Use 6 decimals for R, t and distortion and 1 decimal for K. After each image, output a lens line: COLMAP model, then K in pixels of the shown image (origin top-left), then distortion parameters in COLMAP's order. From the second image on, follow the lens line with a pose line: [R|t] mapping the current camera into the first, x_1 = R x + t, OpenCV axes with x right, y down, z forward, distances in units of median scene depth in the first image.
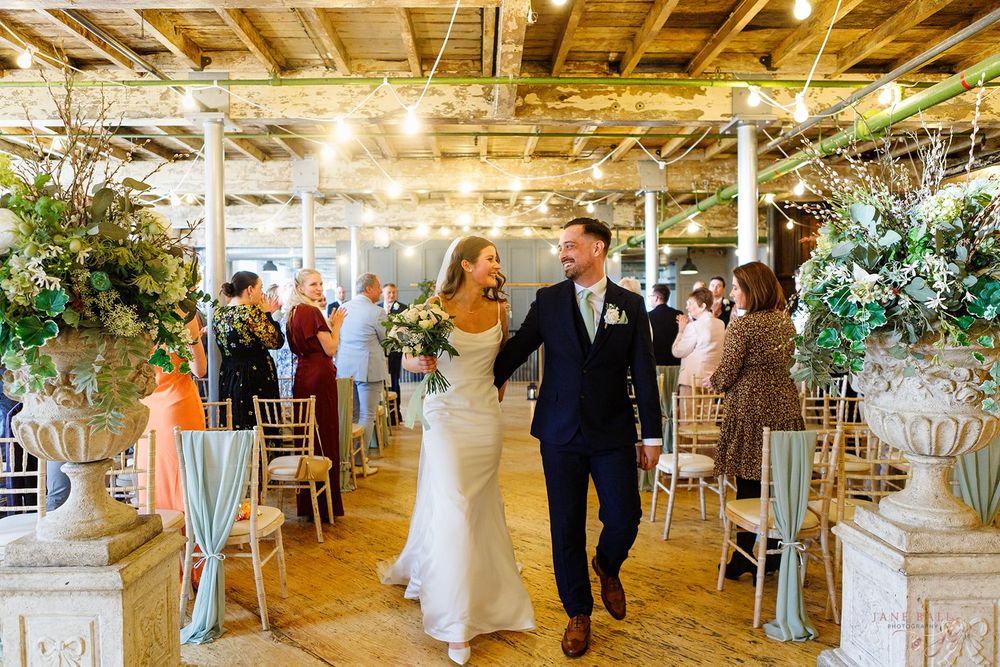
lens RADIAL K [[841.1, 0, 500.0], [0, 841.1, 333.5], [0, 0, 1]] dist [-0.006569, 0.004389]
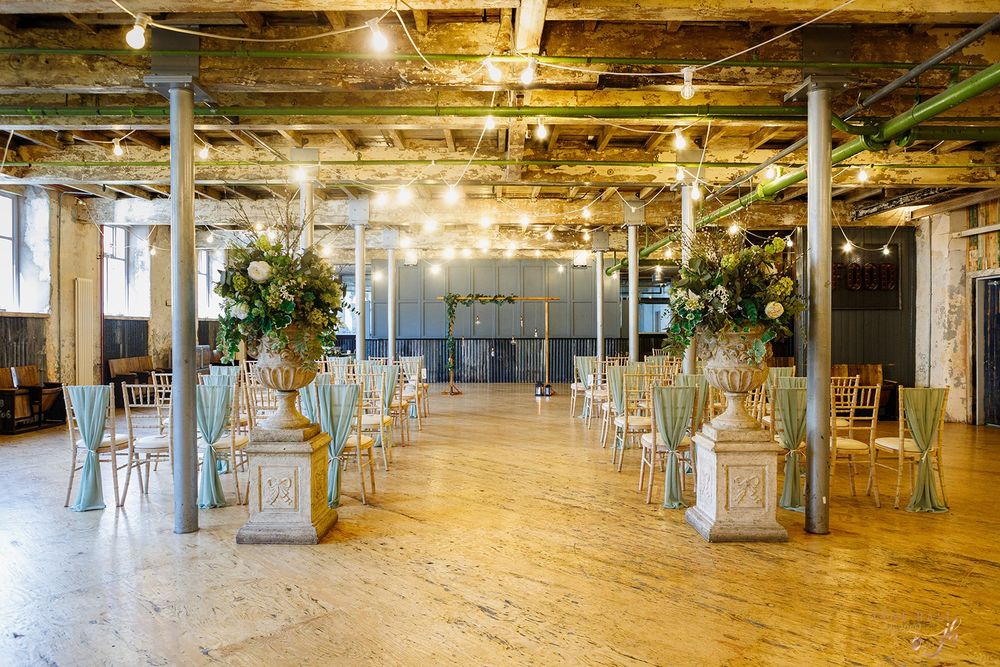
lens RADIAL K [[841.1, 0, 500.0], [0, 841.1, 333.5], [0, 0, 1]] dist [-0.006569, 0.004389]
pose [[0.999780, 0.007371, -0.019637, 0.011853], [-0.007676, 0.999850, -0.015498, 0.021596], [0.019520, 0.015646, 0.999687, -0.402084]]
